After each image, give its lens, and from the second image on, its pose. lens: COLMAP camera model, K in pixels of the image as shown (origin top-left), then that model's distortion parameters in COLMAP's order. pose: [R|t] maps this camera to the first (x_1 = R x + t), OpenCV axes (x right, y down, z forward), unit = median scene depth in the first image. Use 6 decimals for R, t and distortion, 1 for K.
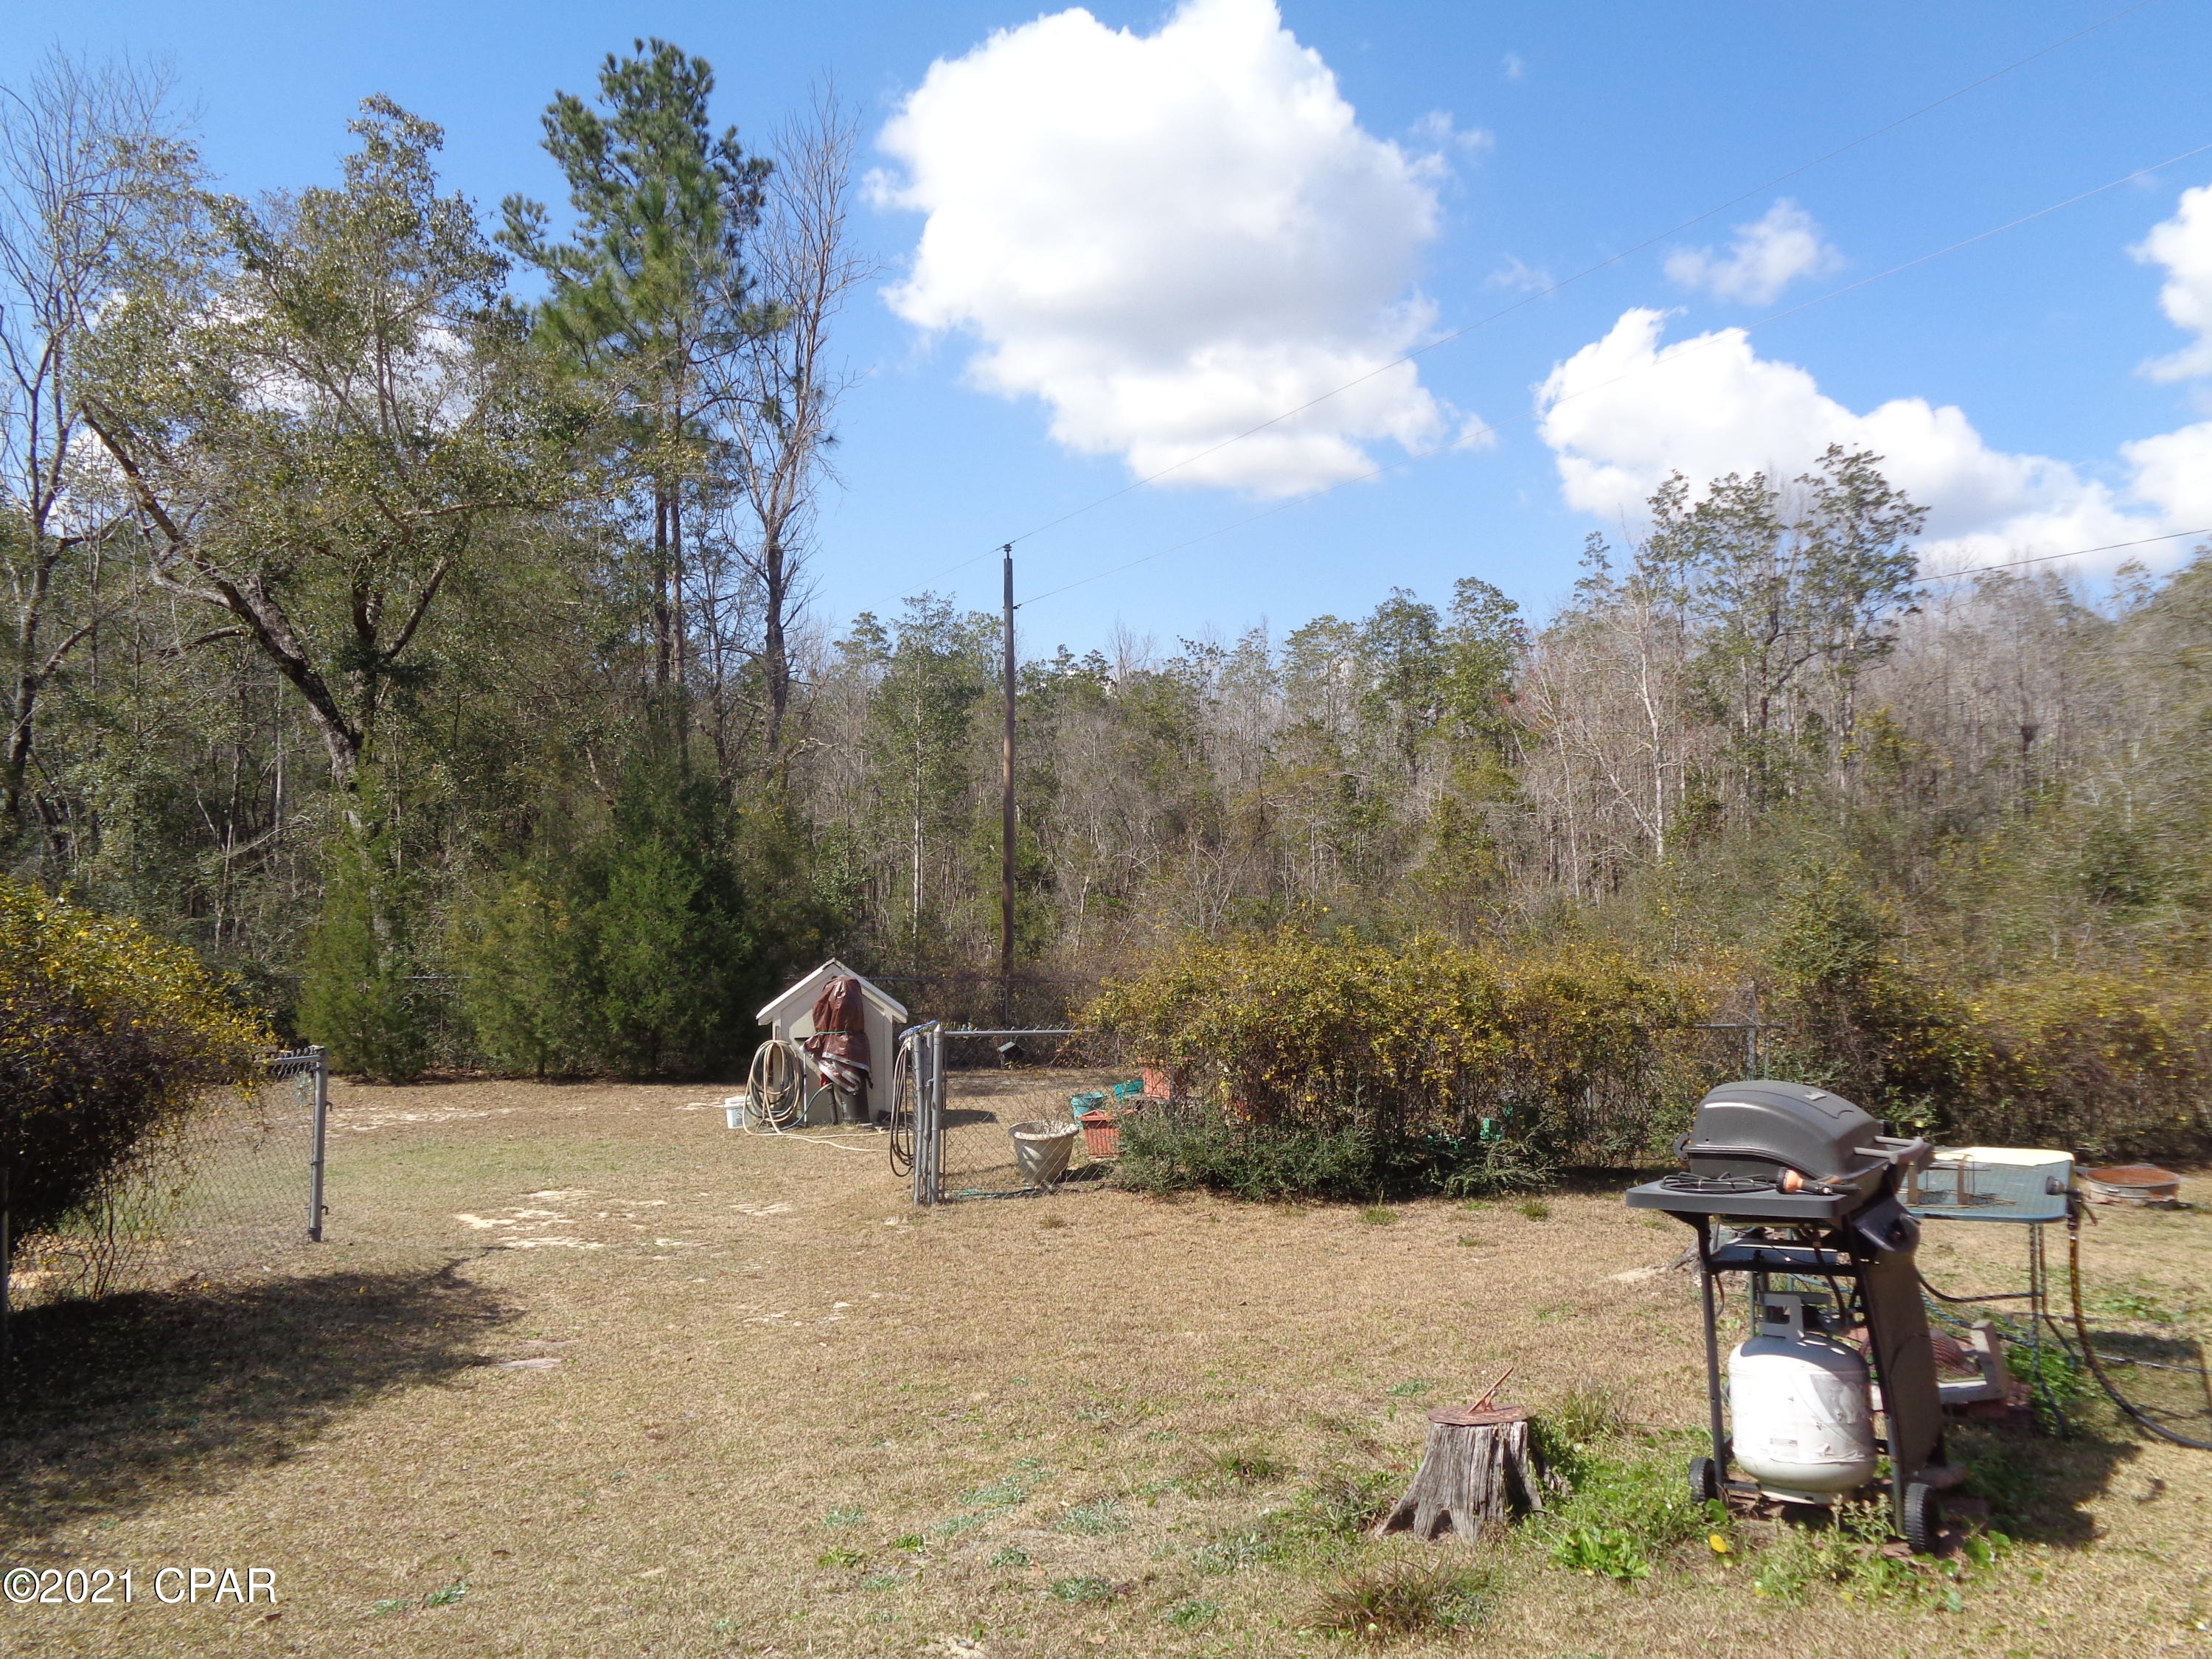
lens RADIAL K [[1637.9, 0, 1106.0], [0, 1637.9, 829.5], [0, 0, 1]] dist [-0.002822, 0.005554]
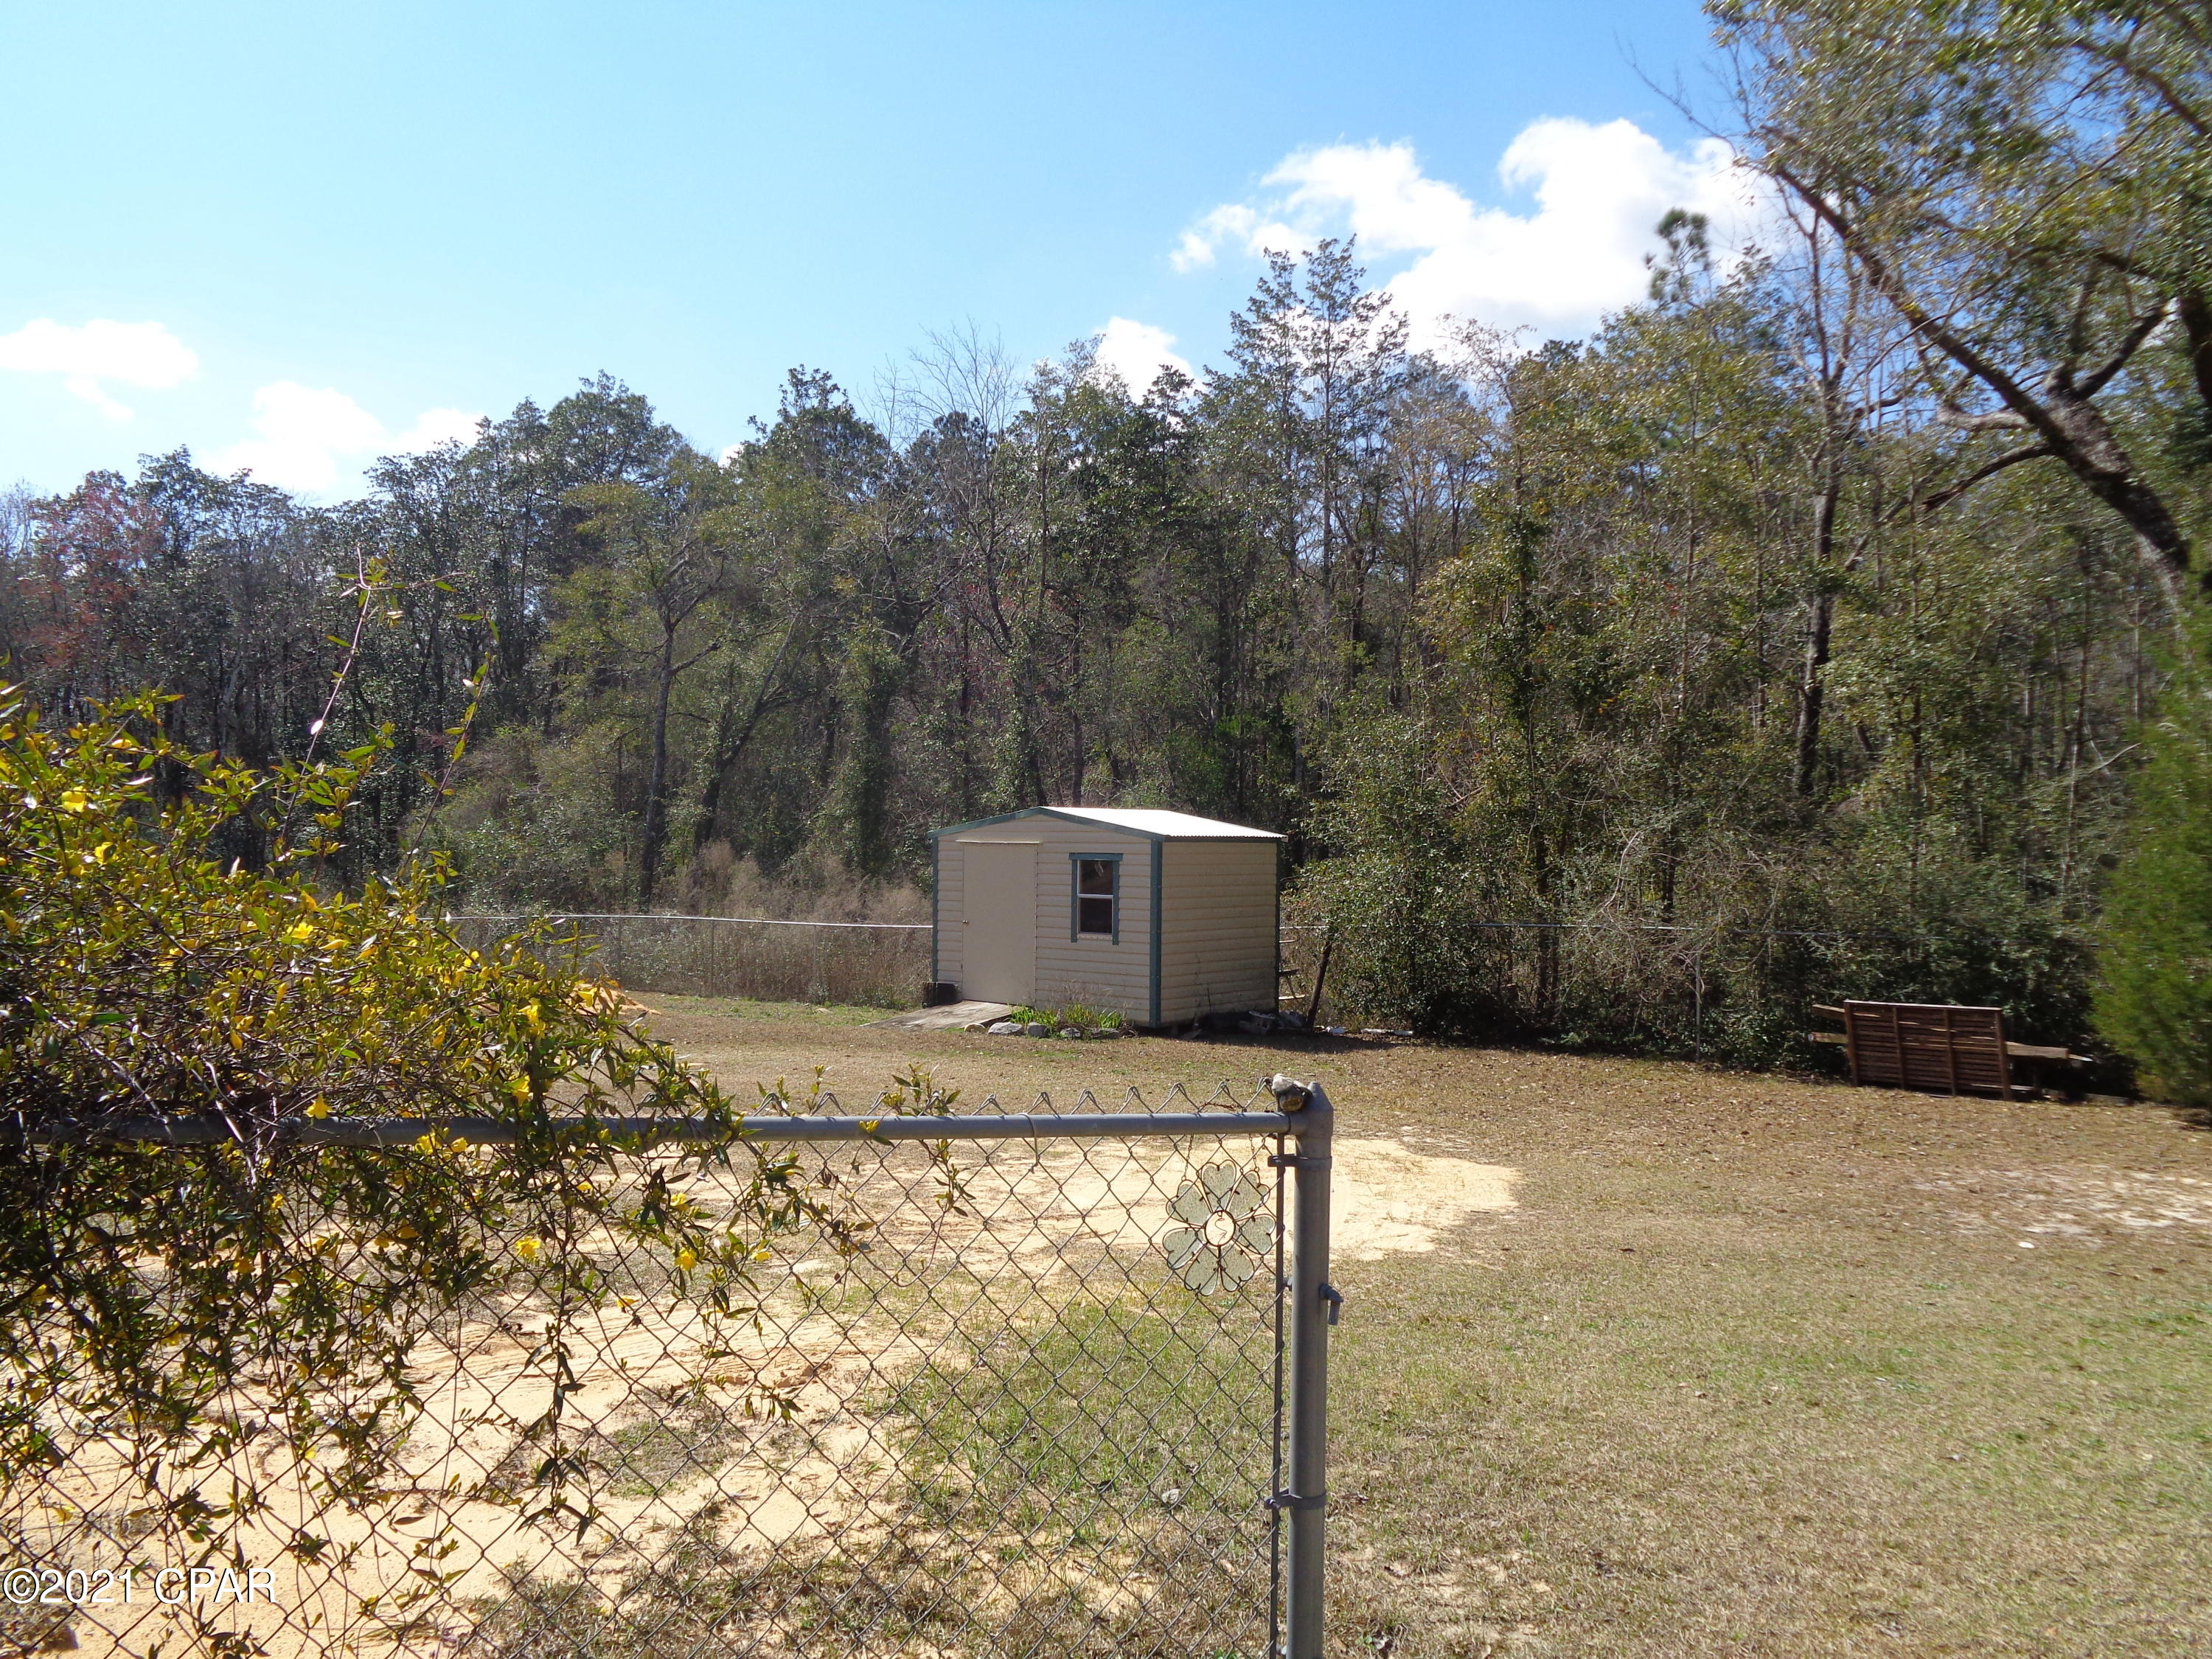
lens RADIAL K [[1637.9, 0, 1106.0], [0, 1637.9, 829.5], [0, 0, 1]] dist [-0.002822, 0.005554]
pose [[0.463609, -0.013125, -0.885943, -0.093304], [0.027089, 0.999633, -0.000634, 0.031092], [0.885626, -0.023706, 0.463794, 0.318010]]
